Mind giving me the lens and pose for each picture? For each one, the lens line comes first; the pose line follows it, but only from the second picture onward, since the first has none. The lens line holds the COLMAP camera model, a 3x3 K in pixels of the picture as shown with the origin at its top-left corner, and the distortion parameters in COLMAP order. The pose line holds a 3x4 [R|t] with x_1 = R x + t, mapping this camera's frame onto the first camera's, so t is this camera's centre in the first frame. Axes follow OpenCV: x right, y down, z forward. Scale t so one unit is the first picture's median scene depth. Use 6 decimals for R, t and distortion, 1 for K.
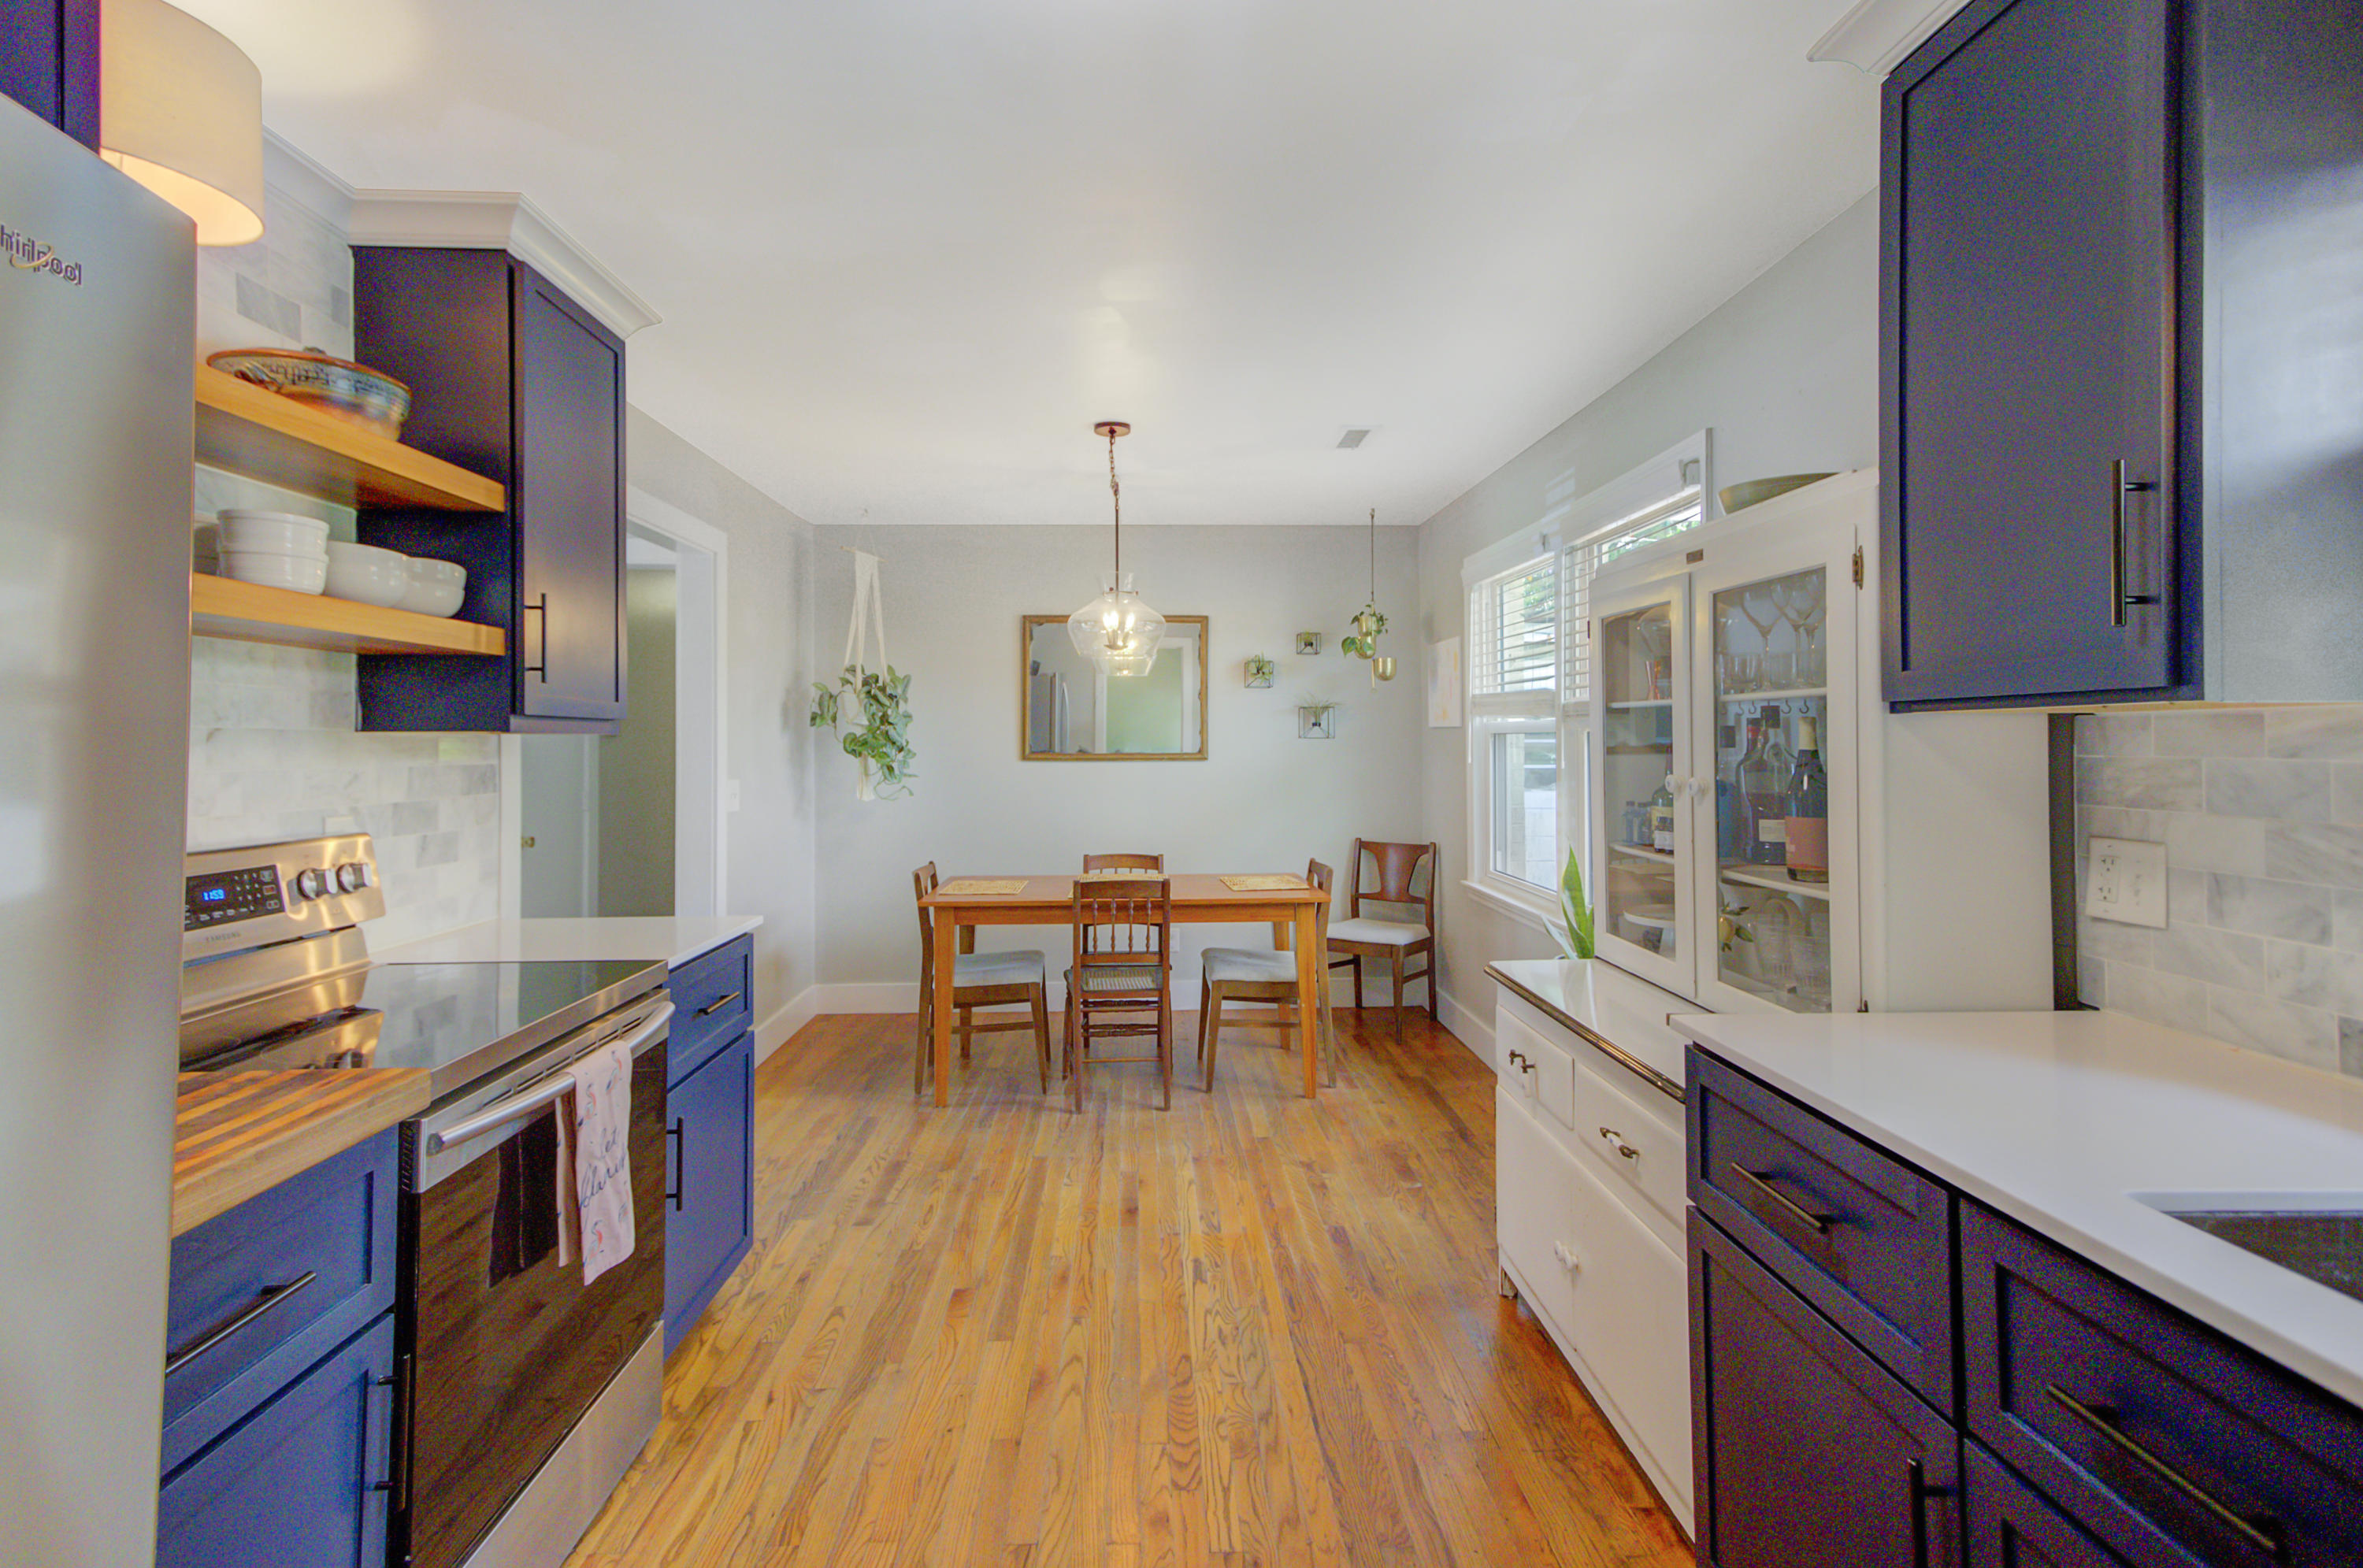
lens RADIAL K [[1096.2, 0, 1149.1], [0, 1096.2, 745.6], [0, 0, 1]] dist [0.024421, 0.001184]
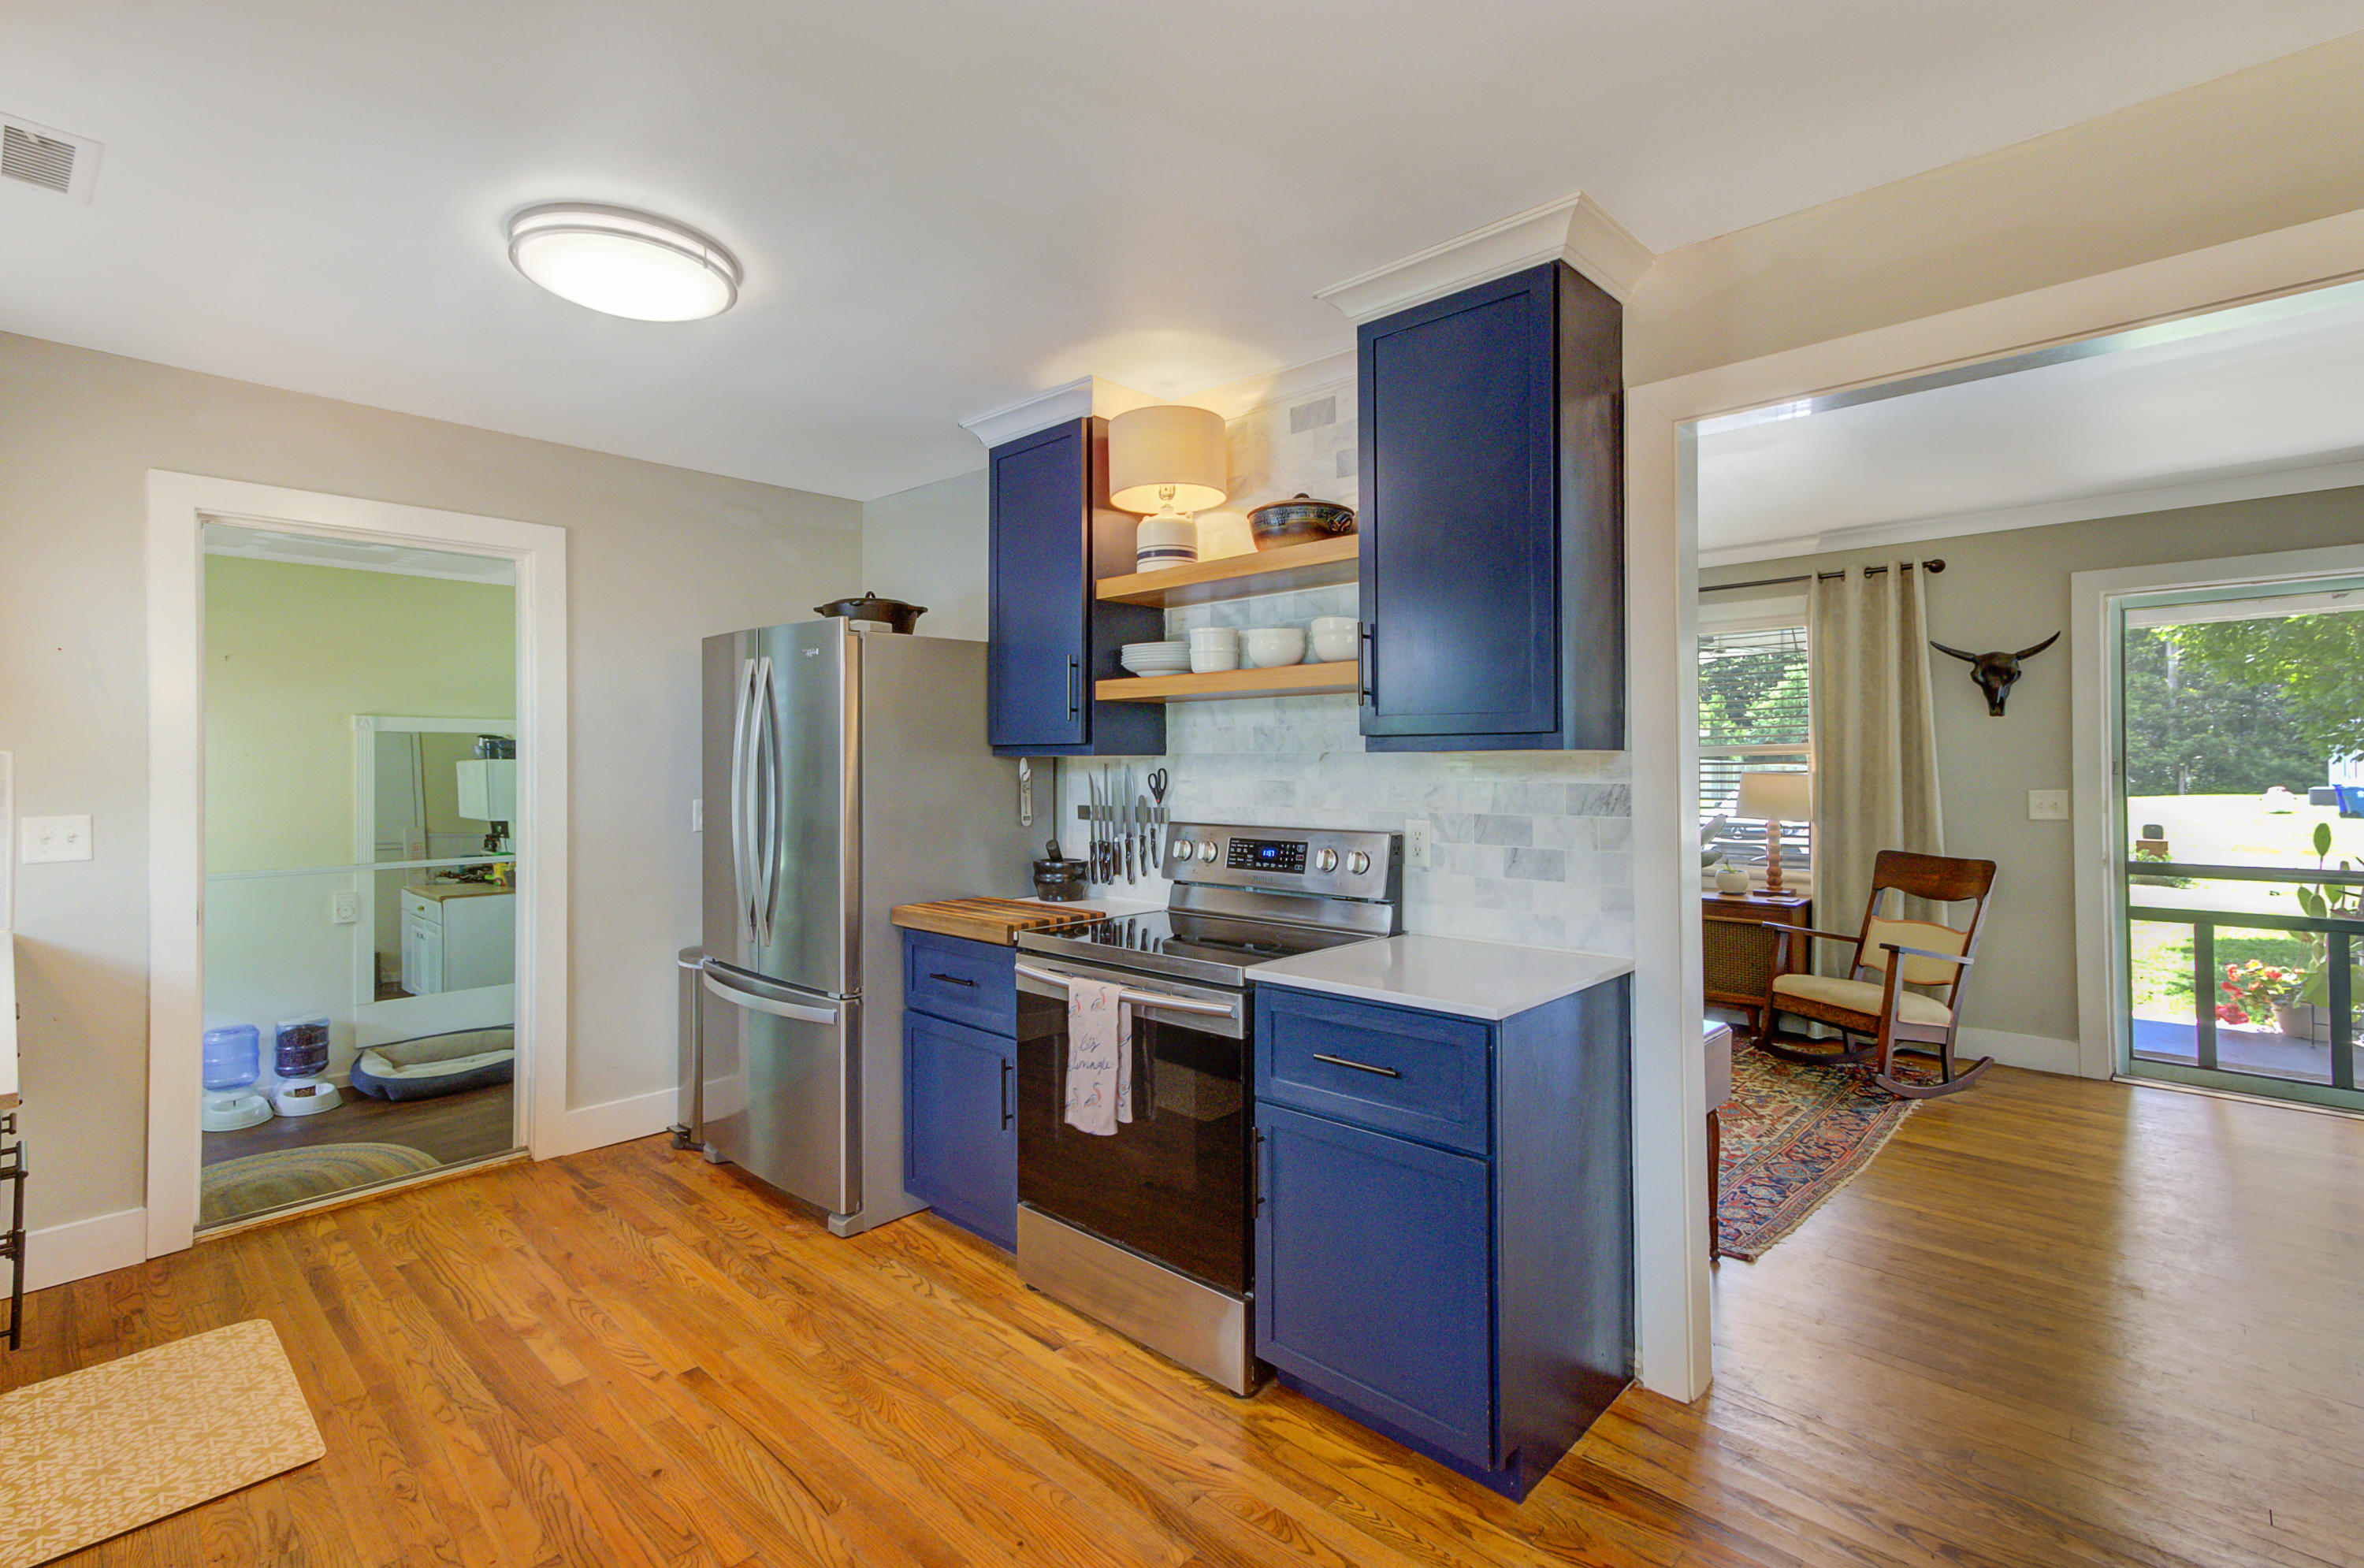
lens RADIAL K [[1053.4, 0, 1141.1], [0, 1053.4, 748.4], [0, 0, 1]] dist [0.014167, 0.000595]
pose [[-0.707341, -0.005192, -0.706854, 0.304319], [0.004225, 0.999924, -0.011572, -0.004142], [0.706860, -0.011172, -0.707265, 1.451103]]
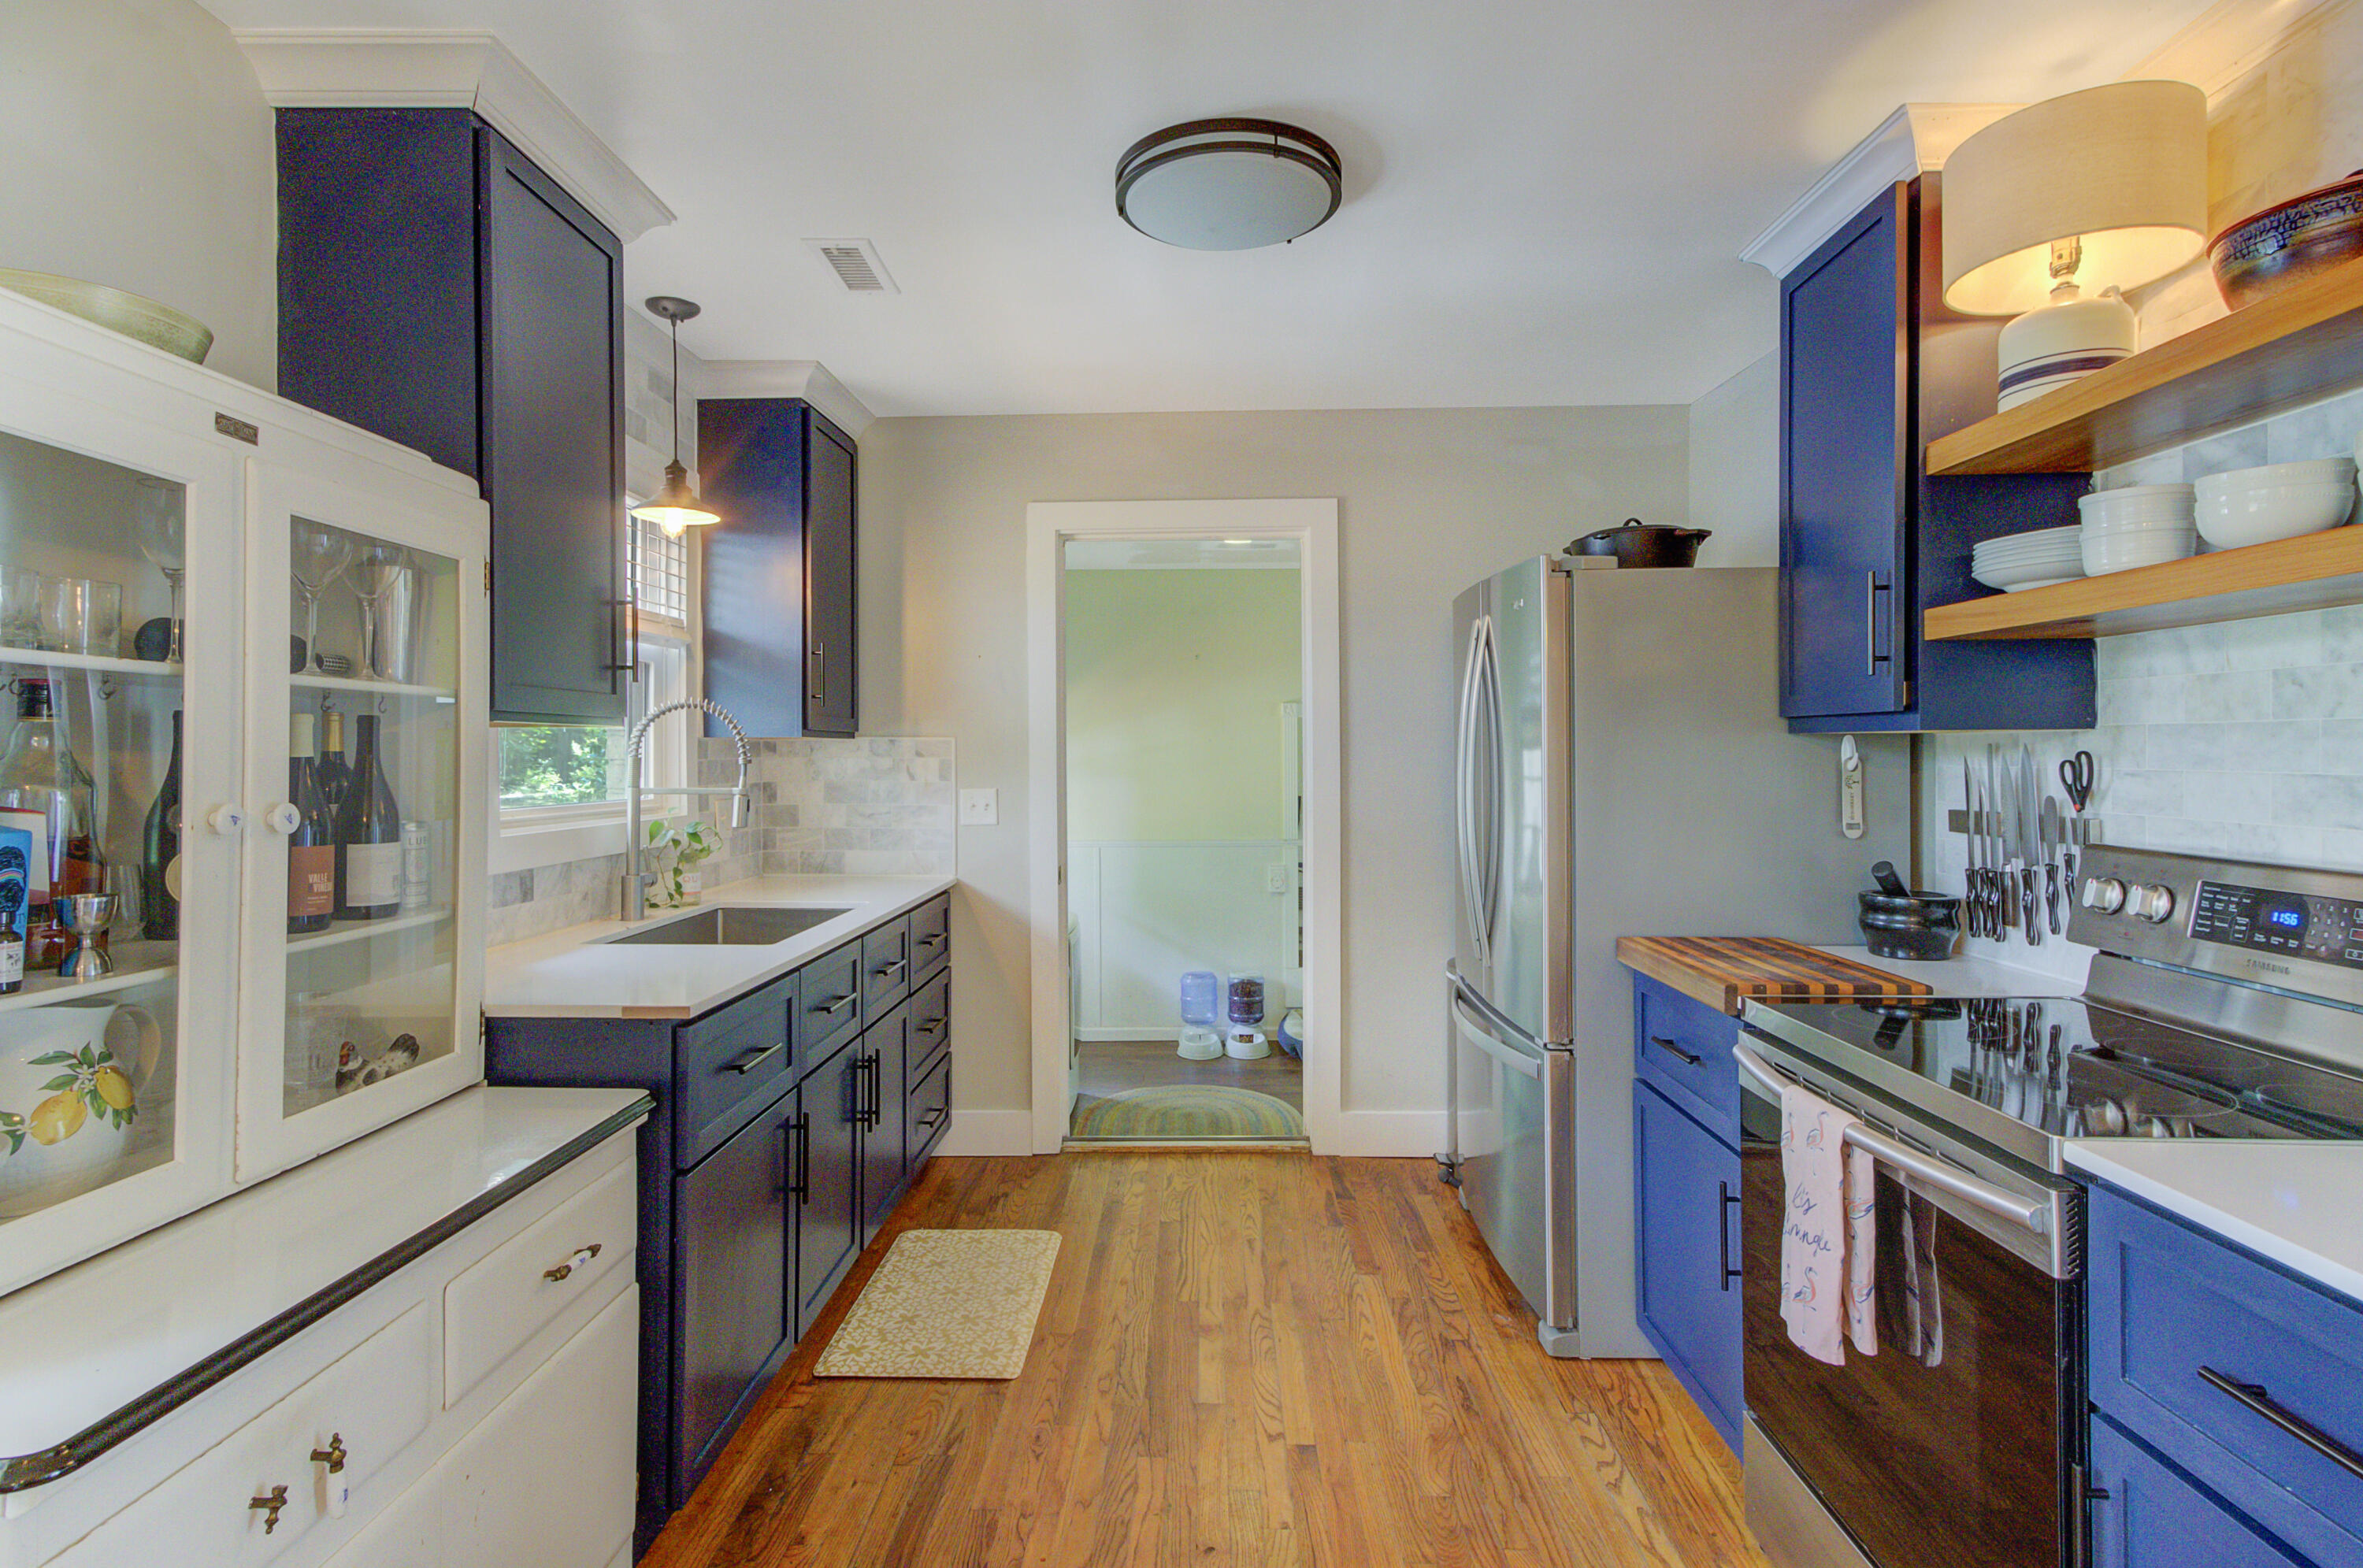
lens RADIAL K [[1166.3, 0, 1182.3], [0, 1166.3, 745.6], [0, 0, 1]] dist [0.017350, 0.000349]
pose [[-0.999498, 0.006132, 0.031086, -0.025842], [0.005958, 0.999966, -0.005680, 0.002899], [-0.031120, -0.005492, -0.999501, 1.400313]]
